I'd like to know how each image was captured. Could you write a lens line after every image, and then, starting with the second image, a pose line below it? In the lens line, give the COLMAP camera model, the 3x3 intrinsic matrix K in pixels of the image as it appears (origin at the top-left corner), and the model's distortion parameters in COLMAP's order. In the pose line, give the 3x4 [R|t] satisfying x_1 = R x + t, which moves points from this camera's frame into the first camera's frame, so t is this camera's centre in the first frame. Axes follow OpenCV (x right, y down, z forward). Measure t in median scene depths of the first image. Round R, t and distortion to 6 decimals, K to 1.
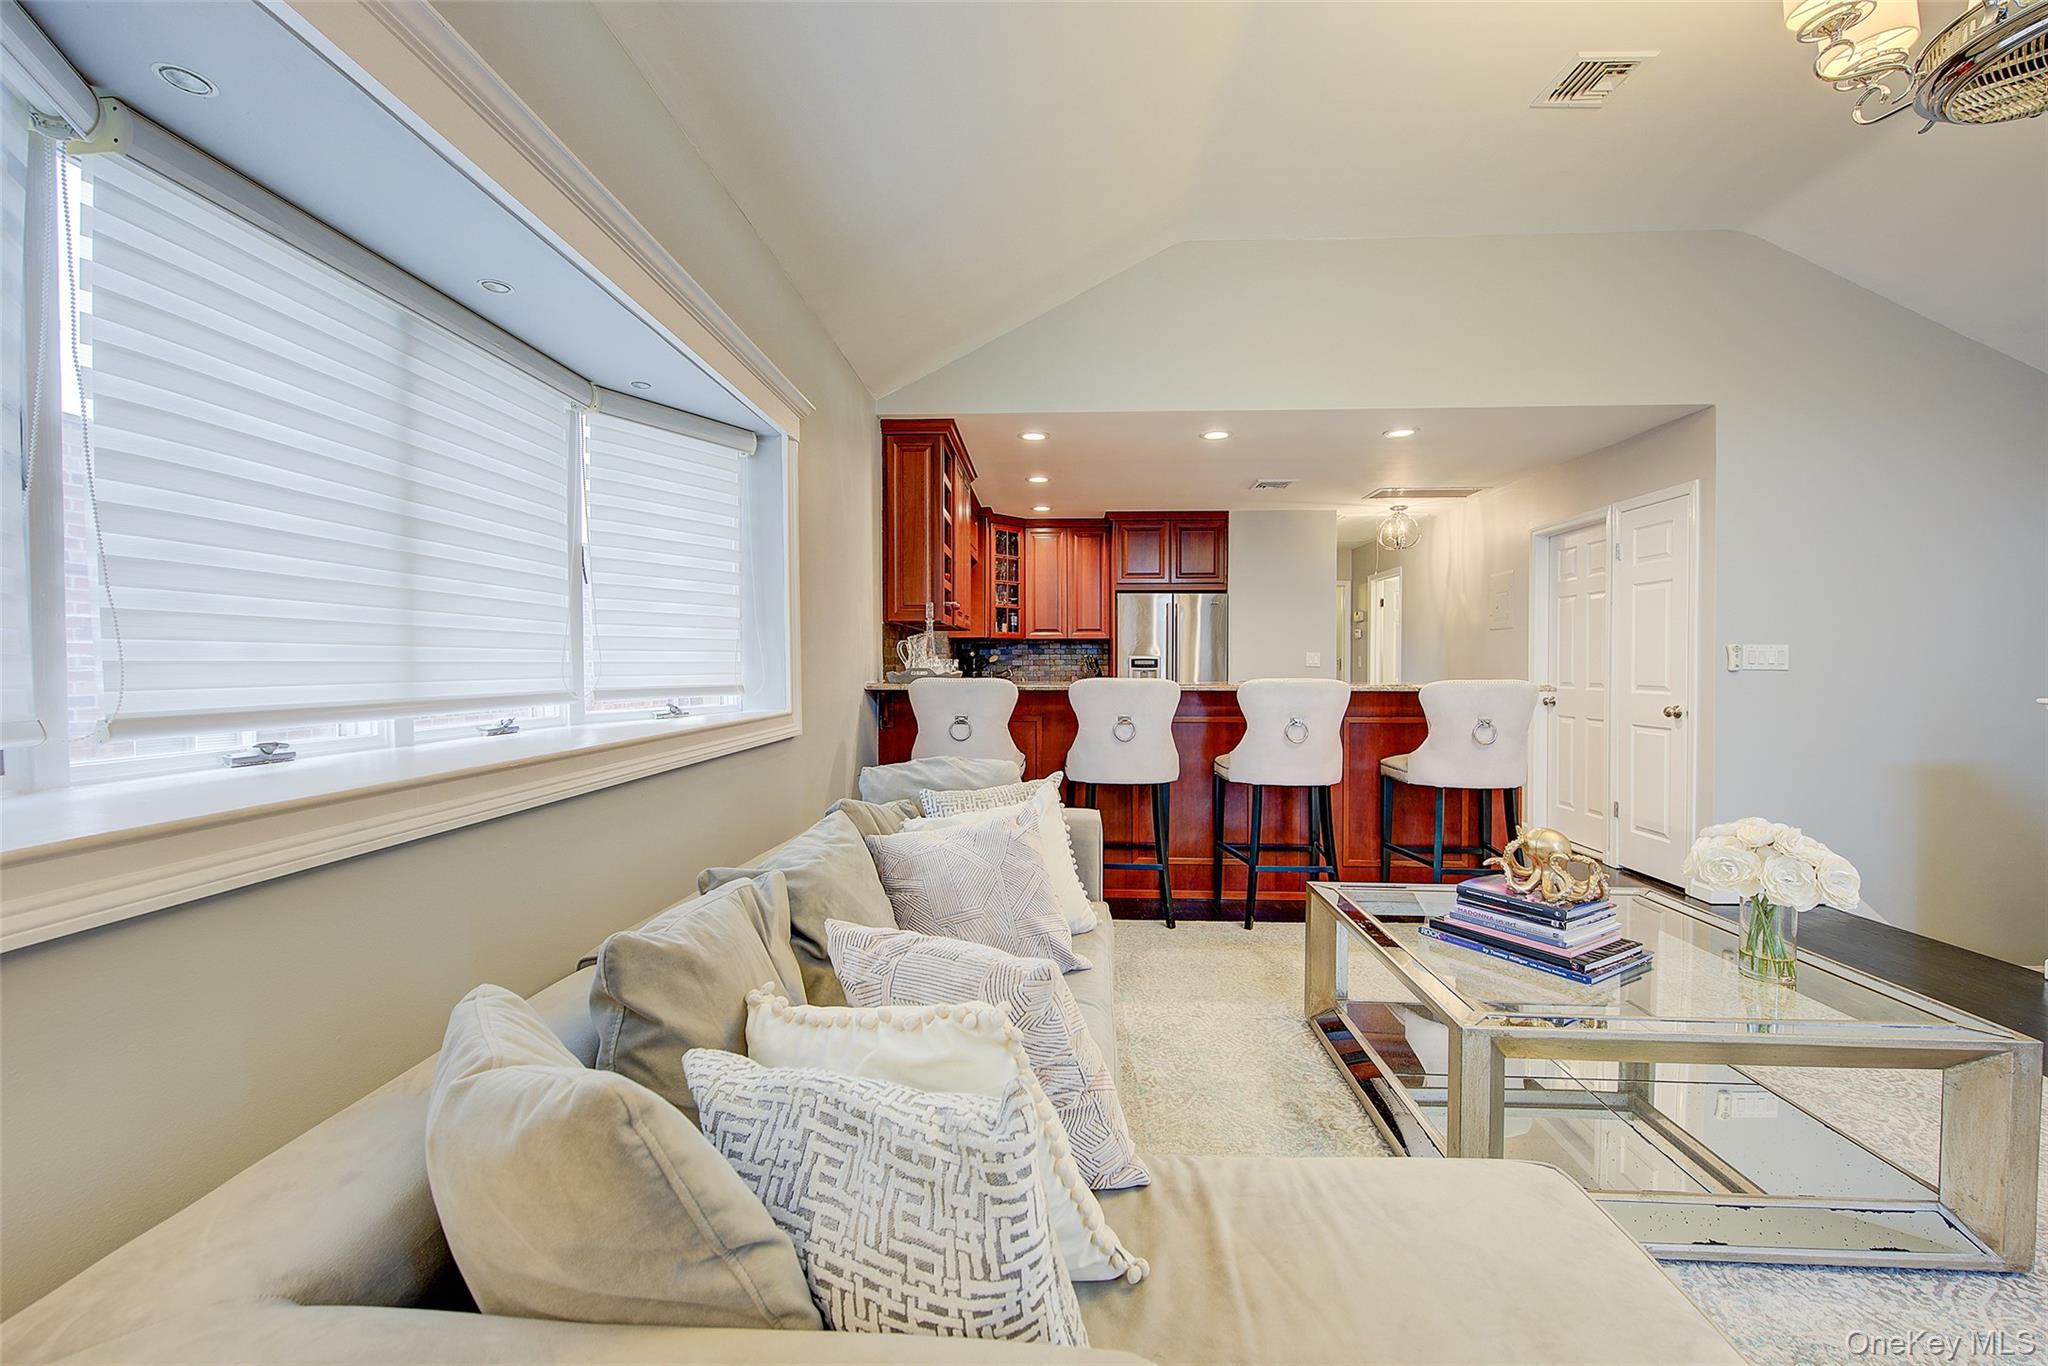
lens RADIAL K [[814.2, 0, 1036.8], [0, 814.2, 675.8], [0, 0, 1]] dist [0.000153, -0.000144]
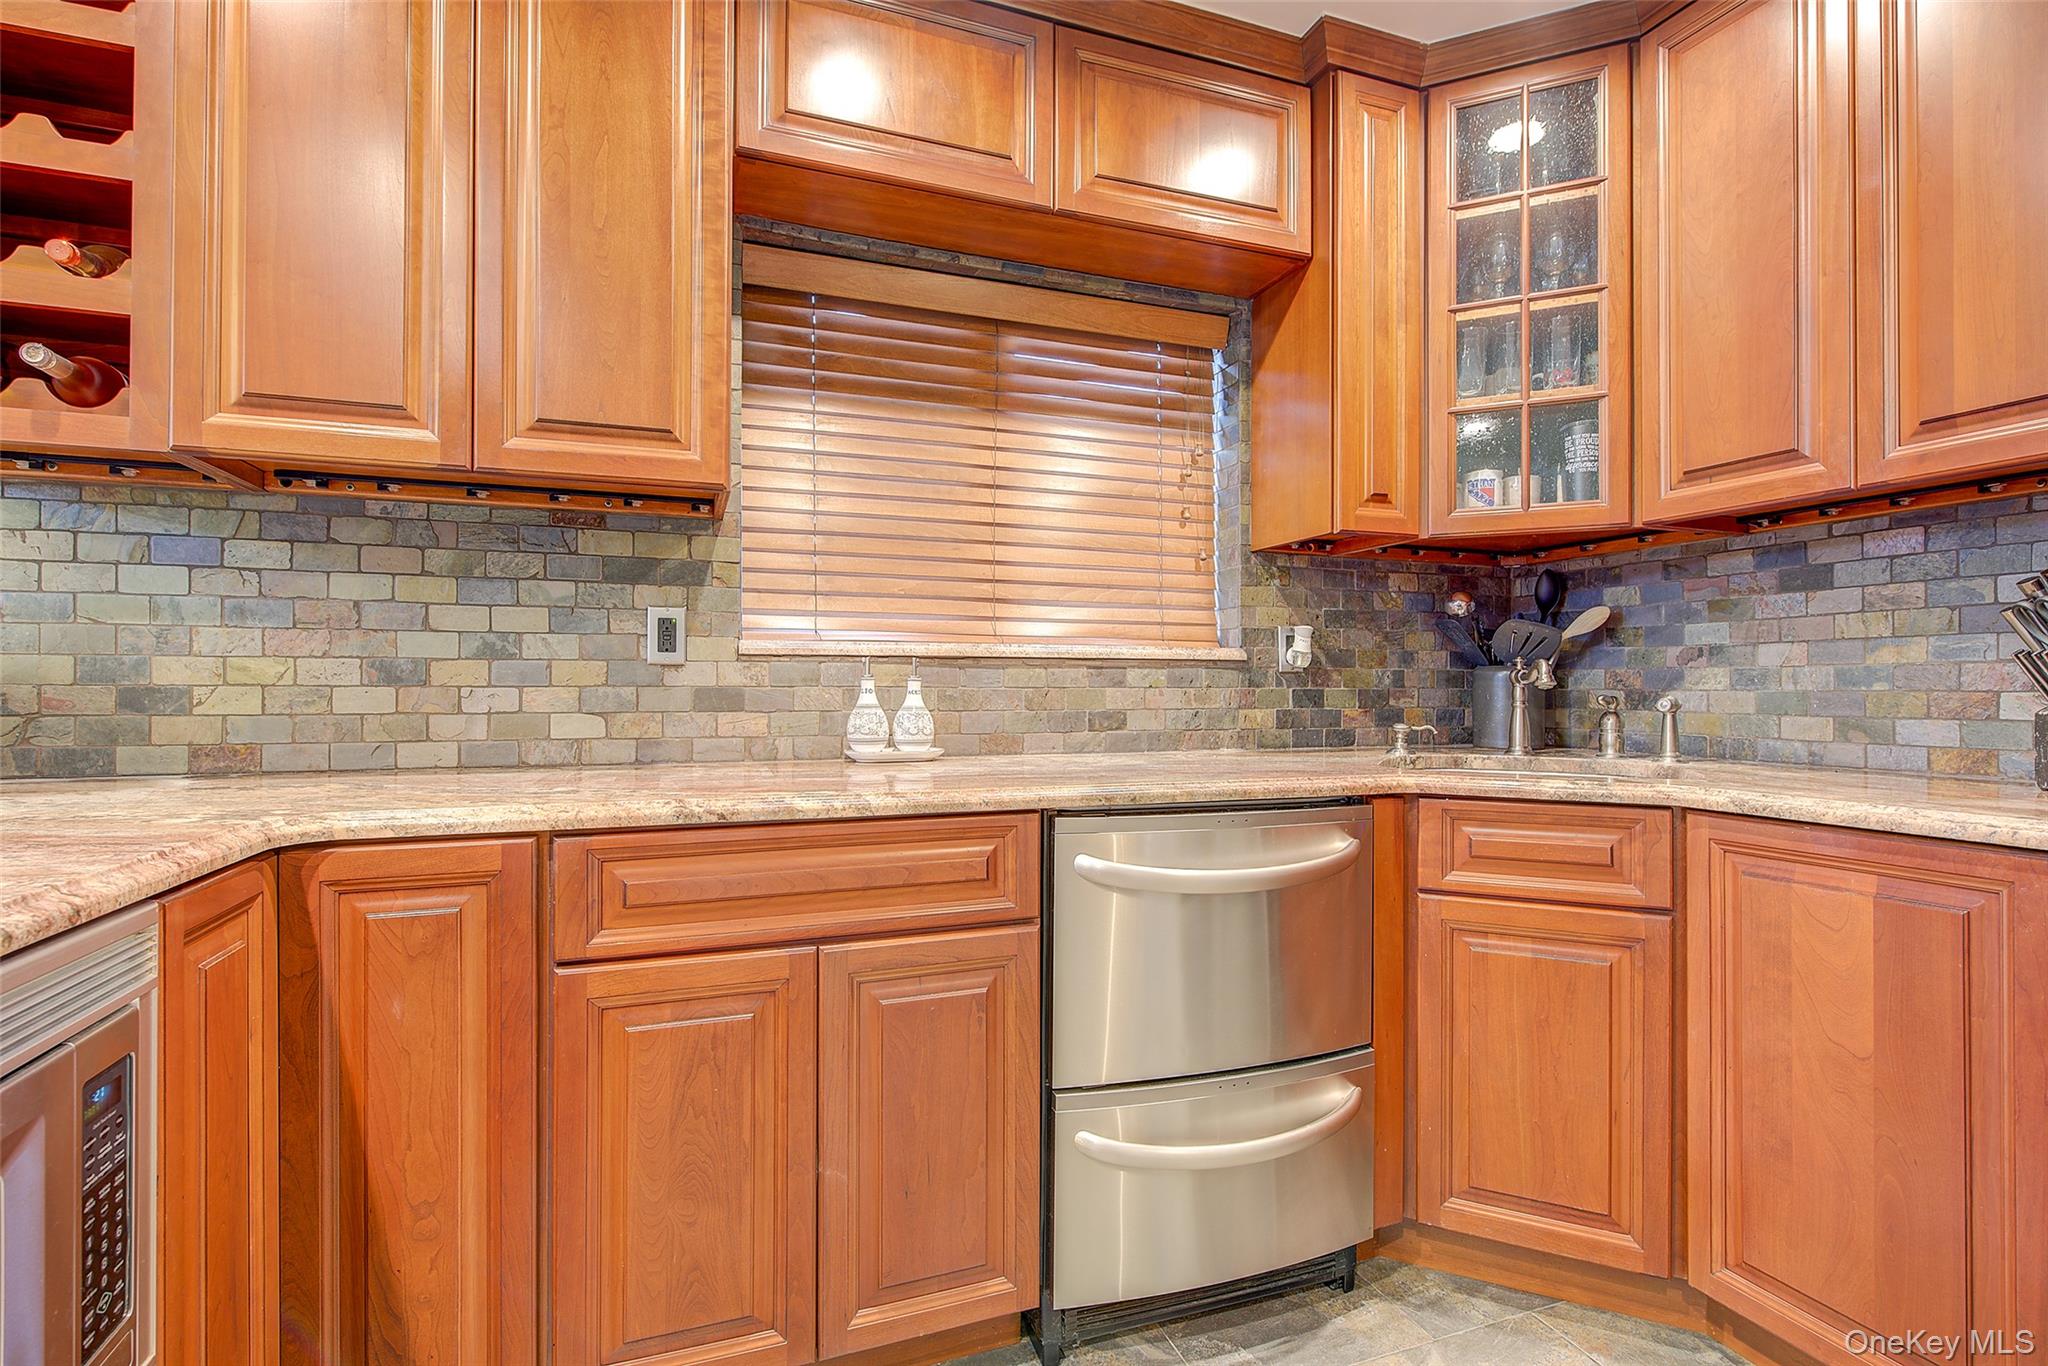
lens RADIAL K [[952.9, 0, 1029.3], [0, 952.9, 681.1], [0, 0, 1]] dist [0.001553, -0.000930]
pose [[0.367672, -0.002312, -0.929953, 0.178345], [-0.016200, 0.999829, -0.008890, 0.003734], [0.929814, 0.018334, 0.367572, 0.775307]]
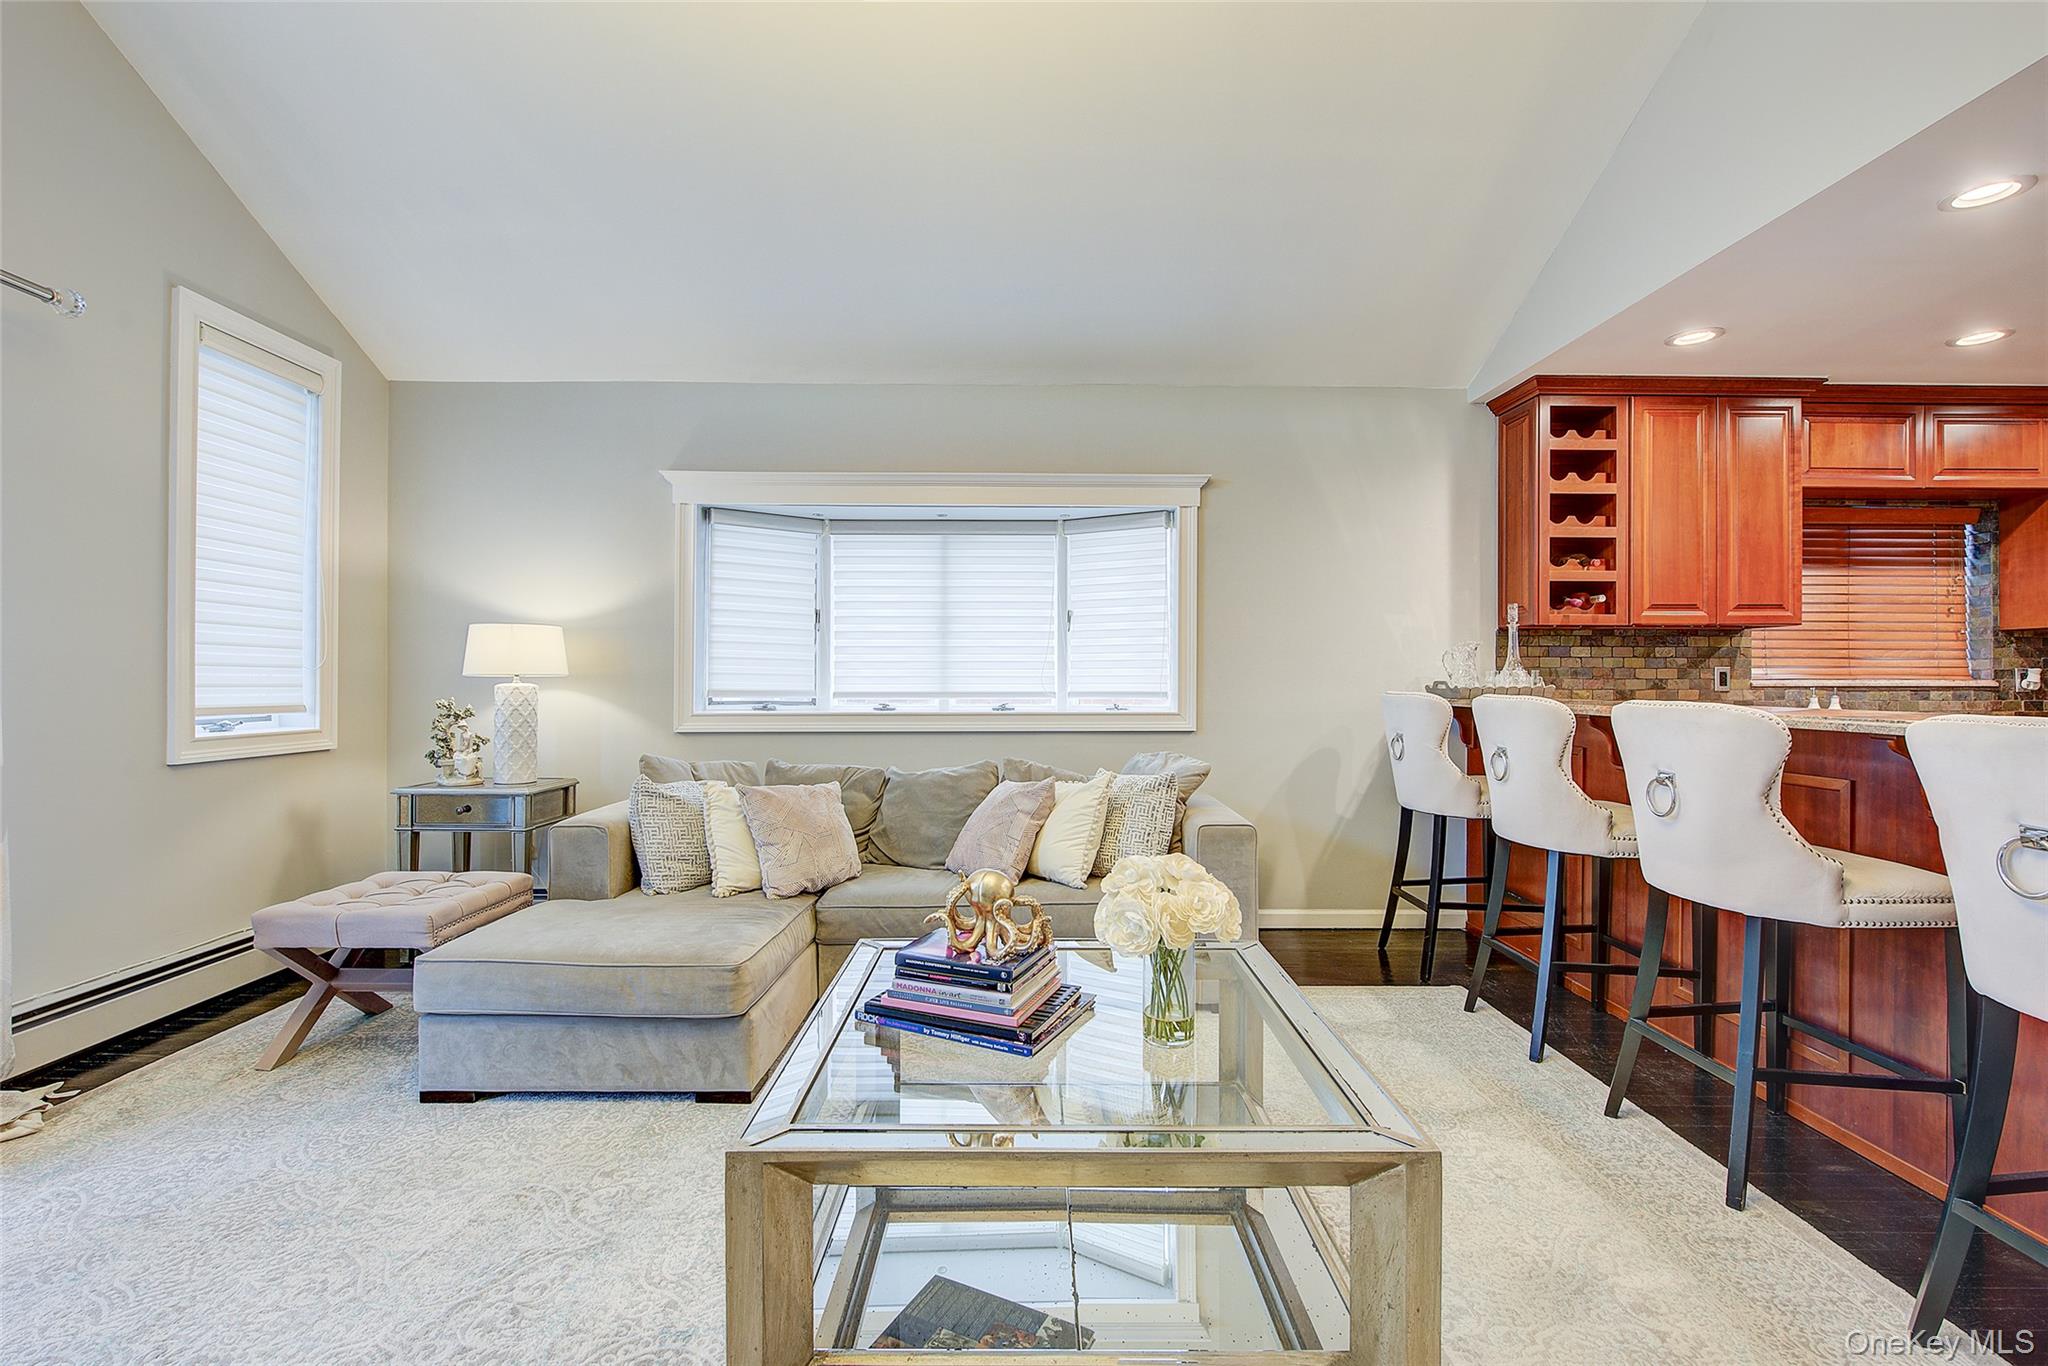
lens RADIAL K [[895.4, 0, 1024.0], [0, 895.4, 683.0], [0, 0, 1]] dist [-0.001746, -0.000406]
pose [[0.042883, 0.004281, -0.999071, 0.475804], [-0.014617, 0.999886, 0.003657, -0.002460], [0.998973, 0.014447, 0.042941, 0.280136]]
